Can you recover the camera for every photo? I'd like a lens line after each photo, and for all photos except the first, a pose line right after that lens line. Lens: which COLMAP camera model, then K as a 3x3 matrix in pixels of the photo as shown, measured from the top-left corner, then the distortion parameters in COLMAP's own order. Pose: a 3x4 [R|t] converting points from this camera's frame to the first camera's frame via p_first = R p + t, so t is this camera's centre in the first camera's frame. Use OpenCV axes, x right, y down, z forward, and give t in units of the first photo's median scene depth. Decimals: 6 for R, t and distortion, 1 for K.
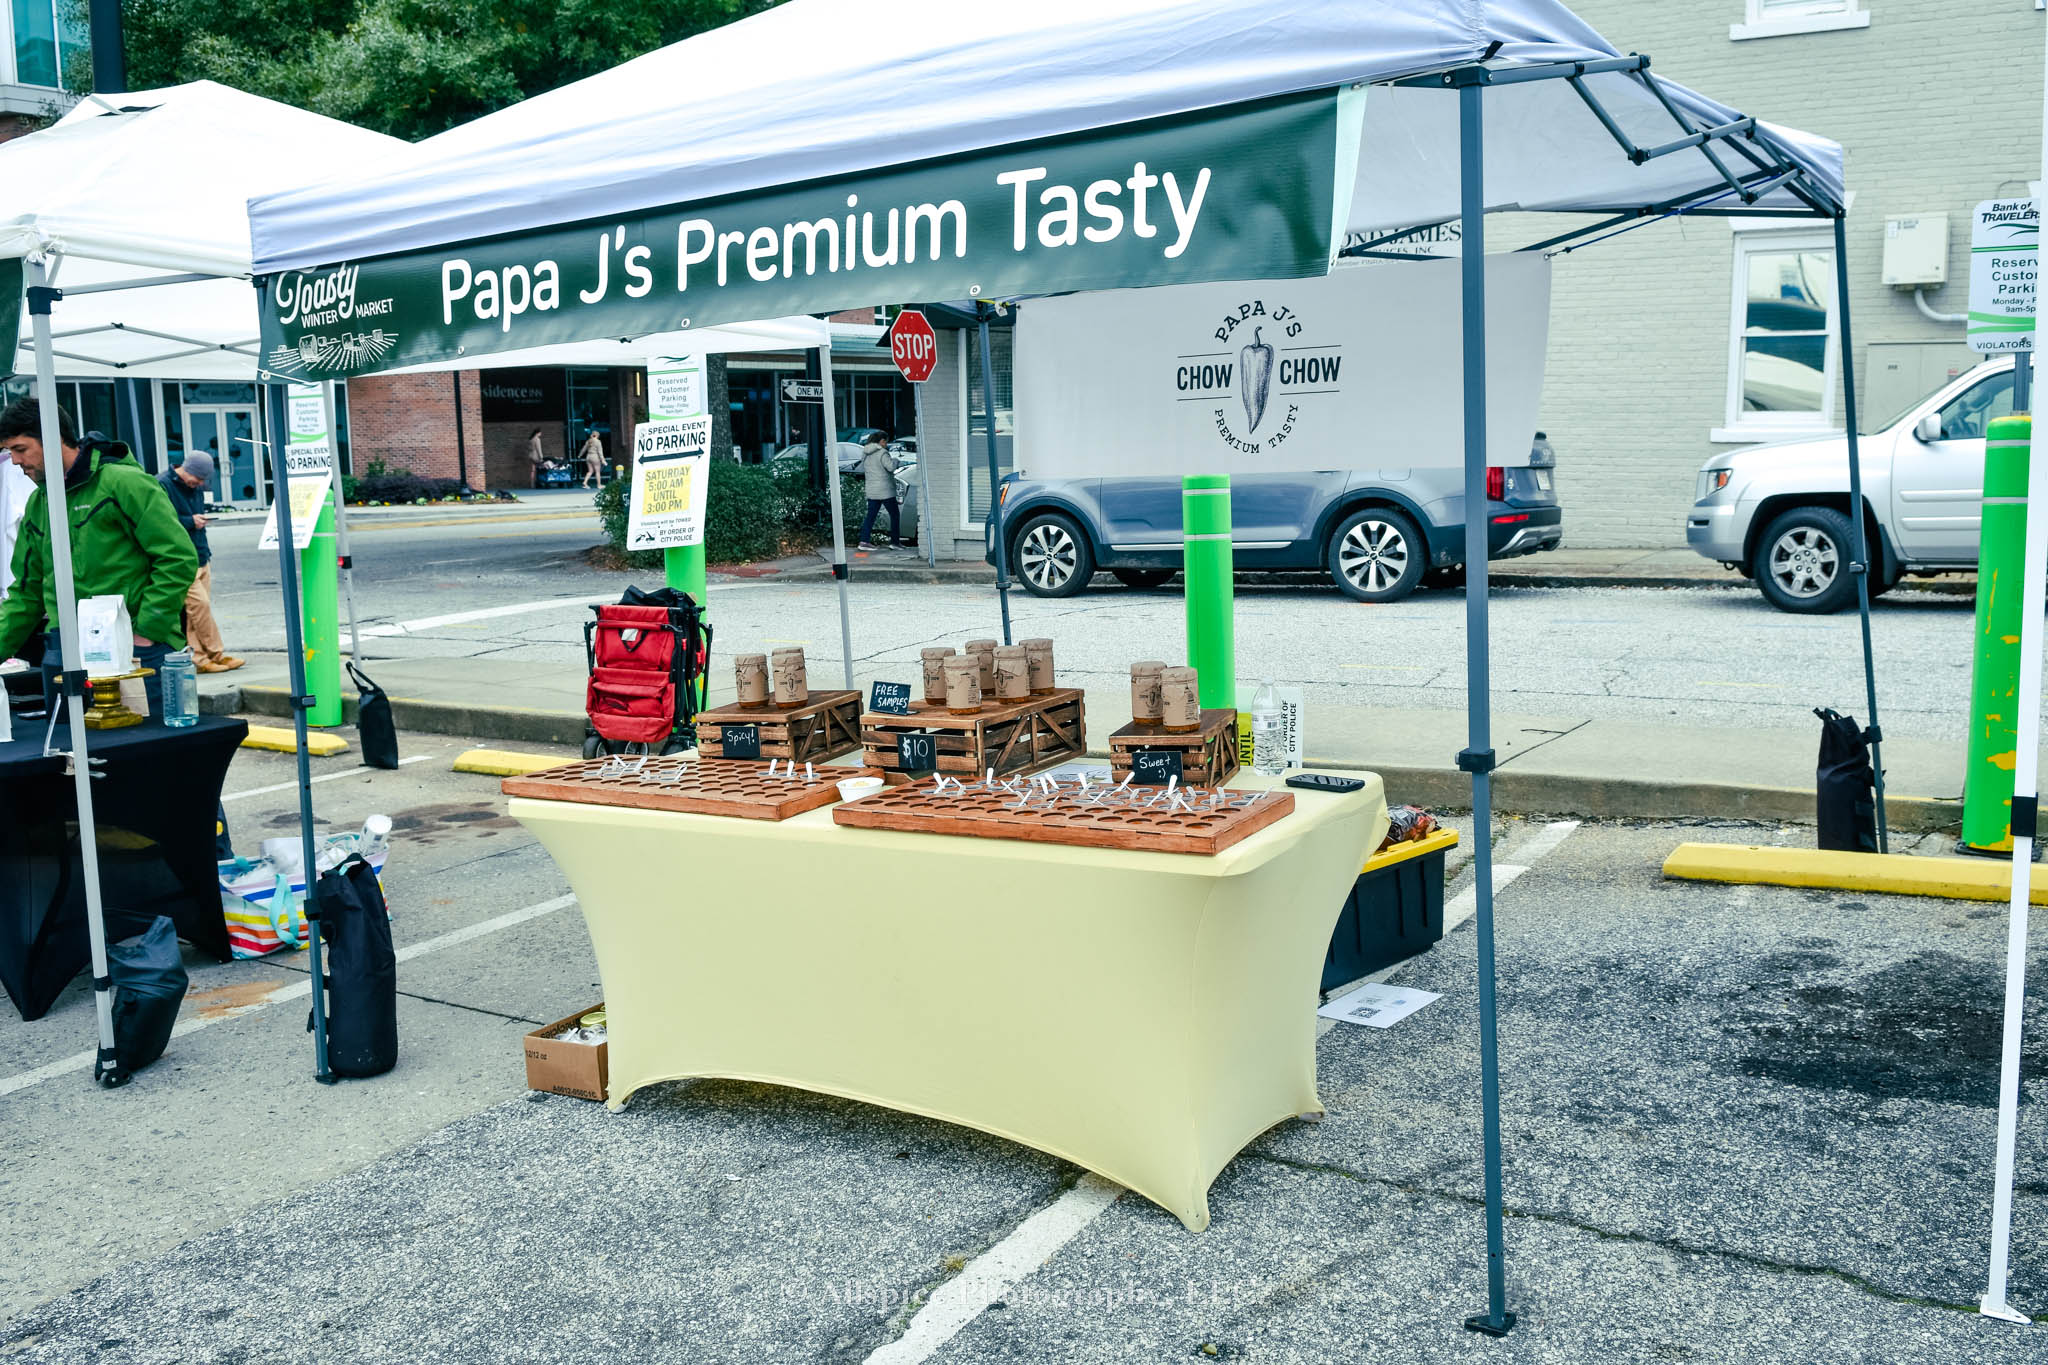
lens RADIAL K [[1917.7, 0, 1024.0], [0, 1917.7, 682.5], [0, 0, 1]] dist [0.008812, -0.011710]
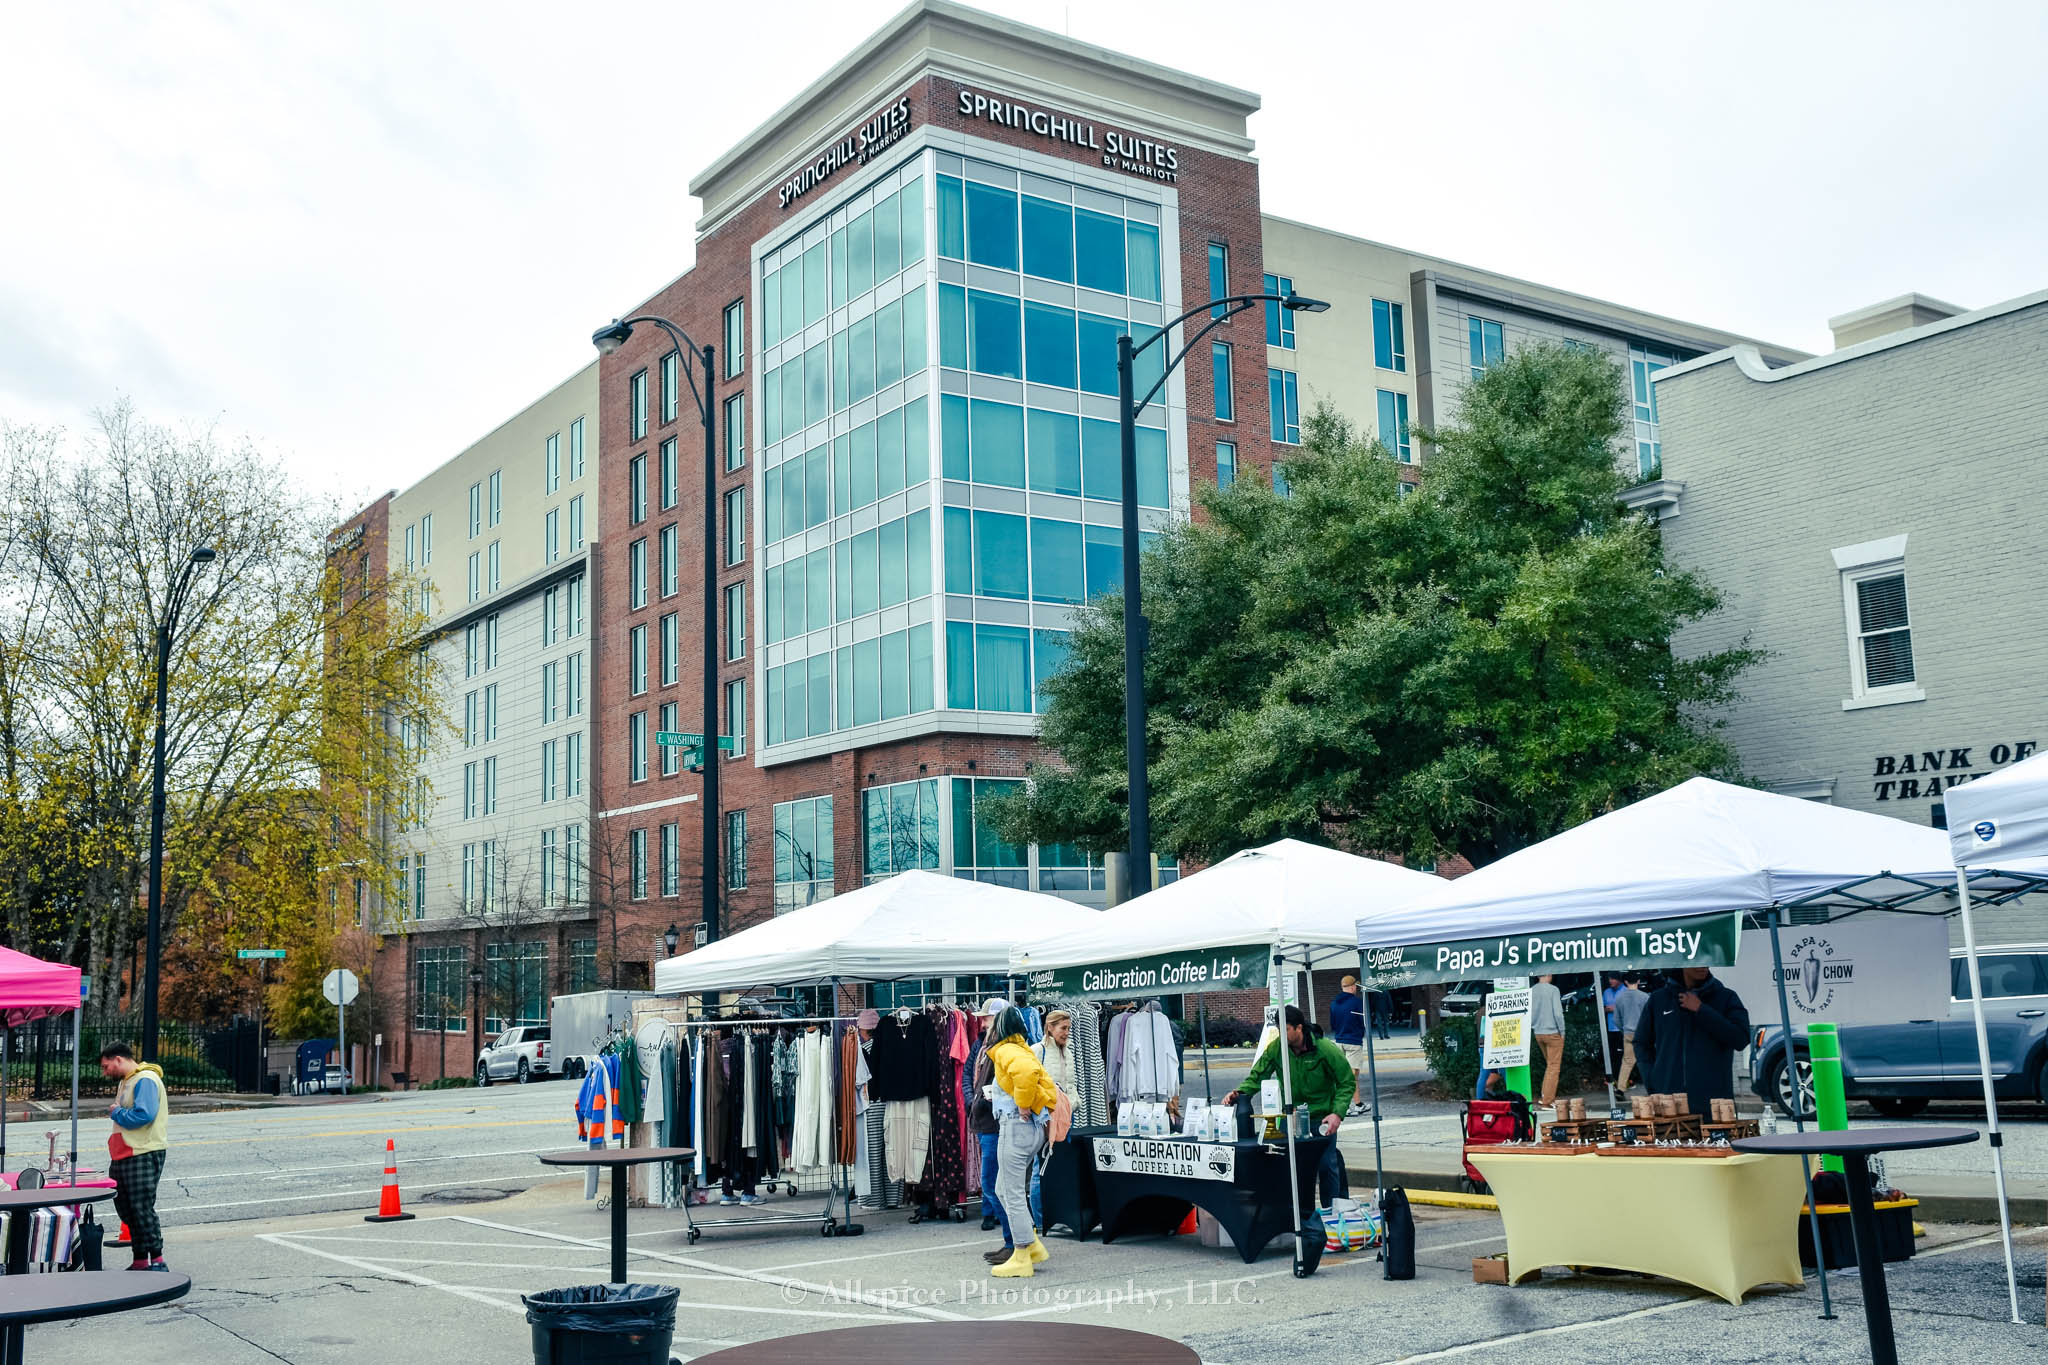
lens RADIAL K [[1917.7, 0, 1024.0], [0, 1917.7, 682.5], [0, 0, 1]] dist [0.008812, -0.011710]
pose [[0.918507, -0.075347, -0.388160, 0.214189], [-0.034962, 0.962355, -0.269536, 0.151794], [0.393857, 0.261141, 0.881296, -1.526584]]
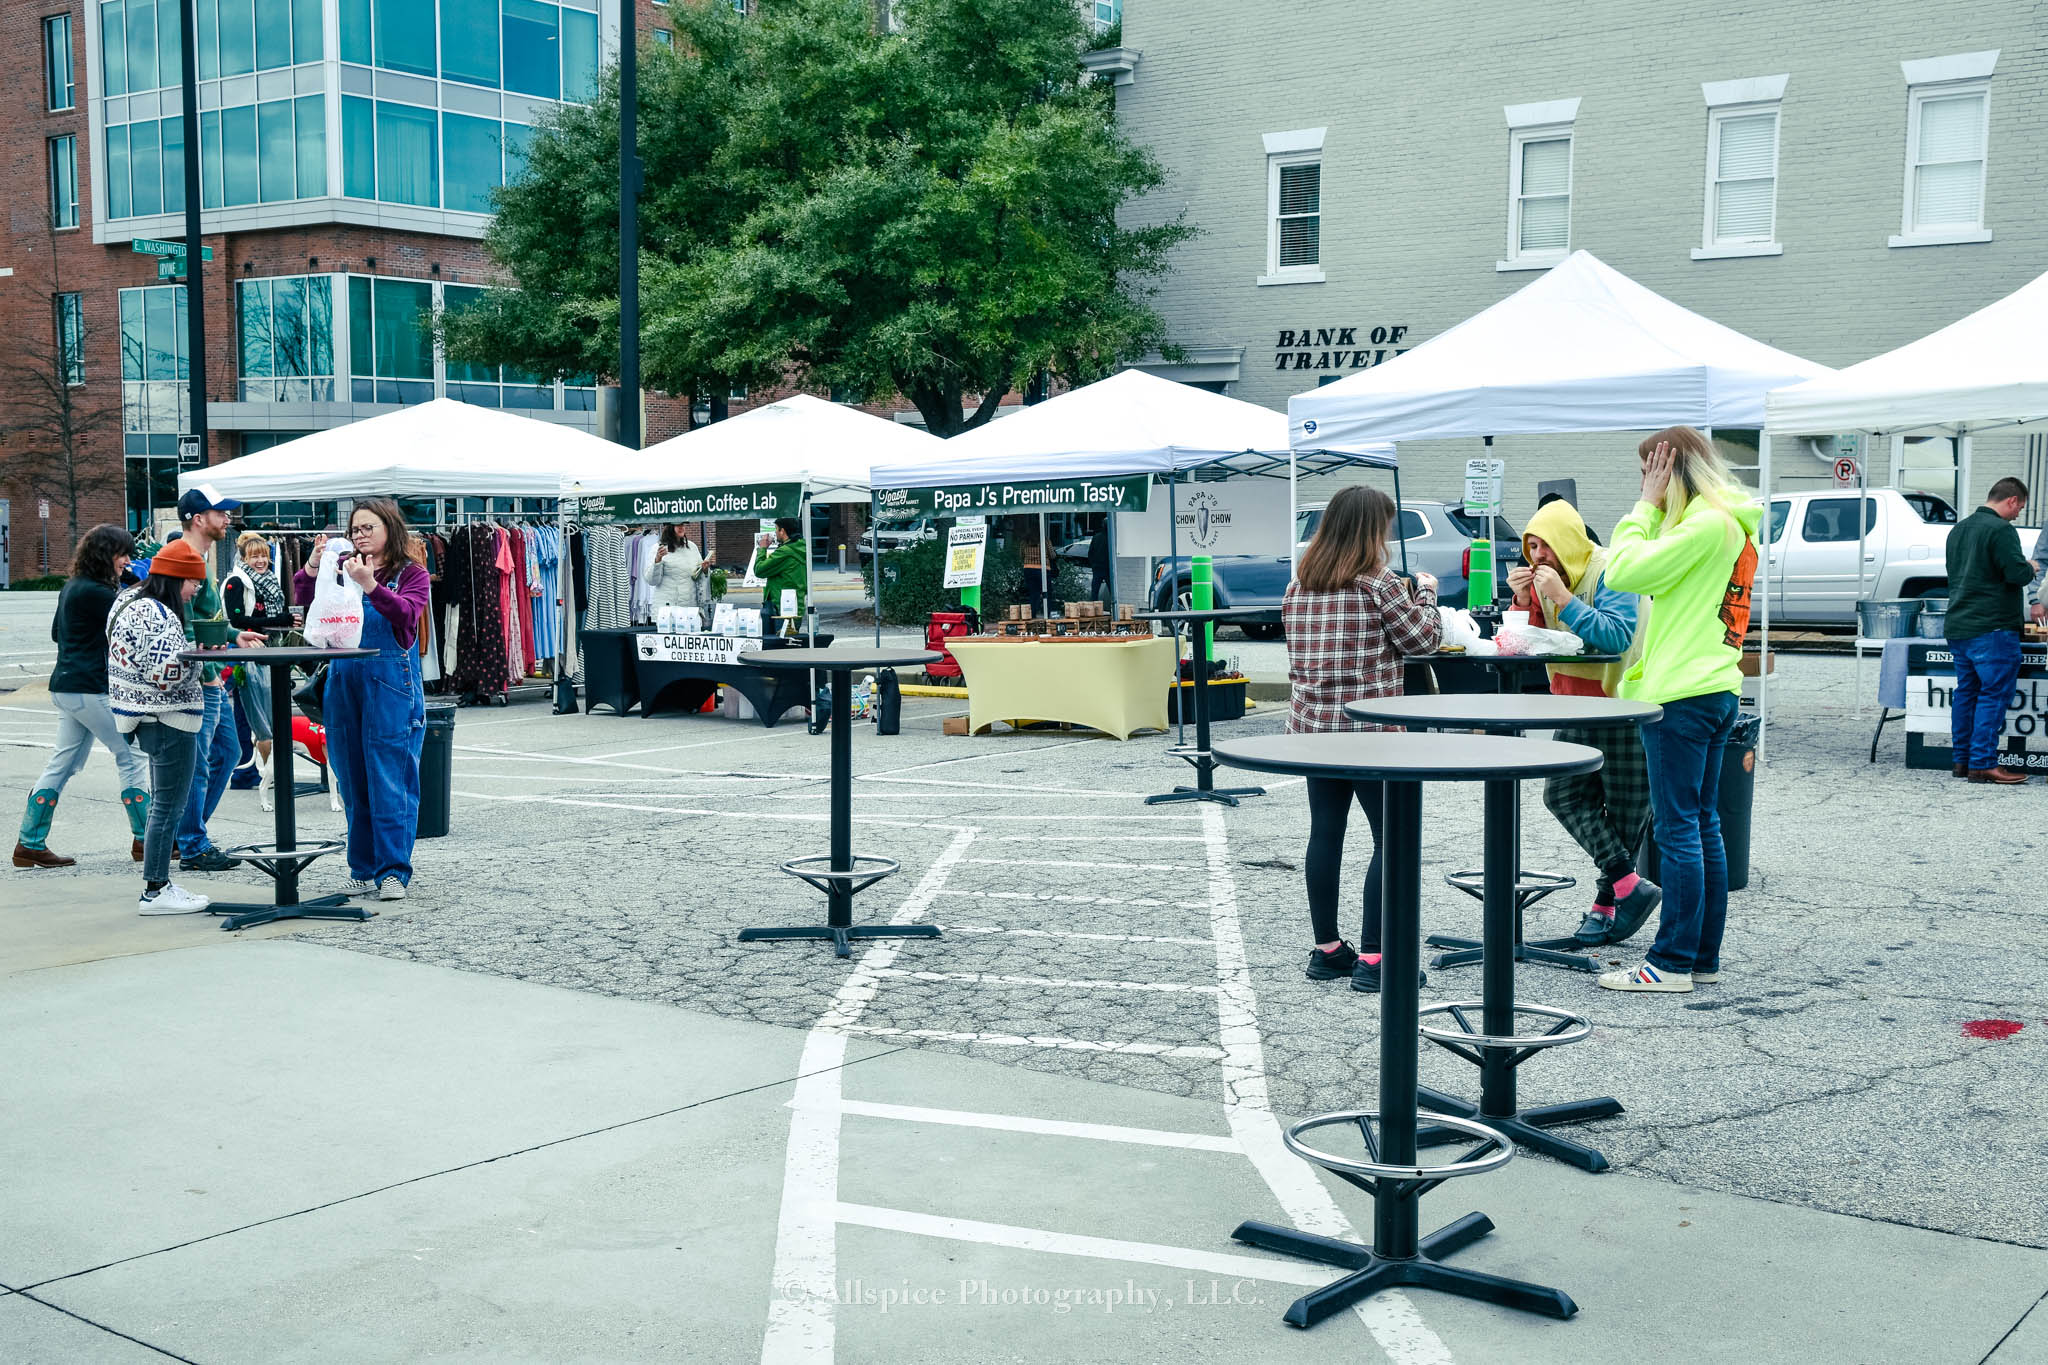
lens RADIAL K [[2095.3, 0, 1024.0], [0, 2095.3, 682.5], [0, 0, 1]] dist [0.017959, 0.010321]
pose [[0.993517, 0.025811, -0.110718, 0.273110], [-0.031214, 0.998391, -0.047345, 0.283086], [0.109318, 0.050494, 0.992723, -2.537050]]
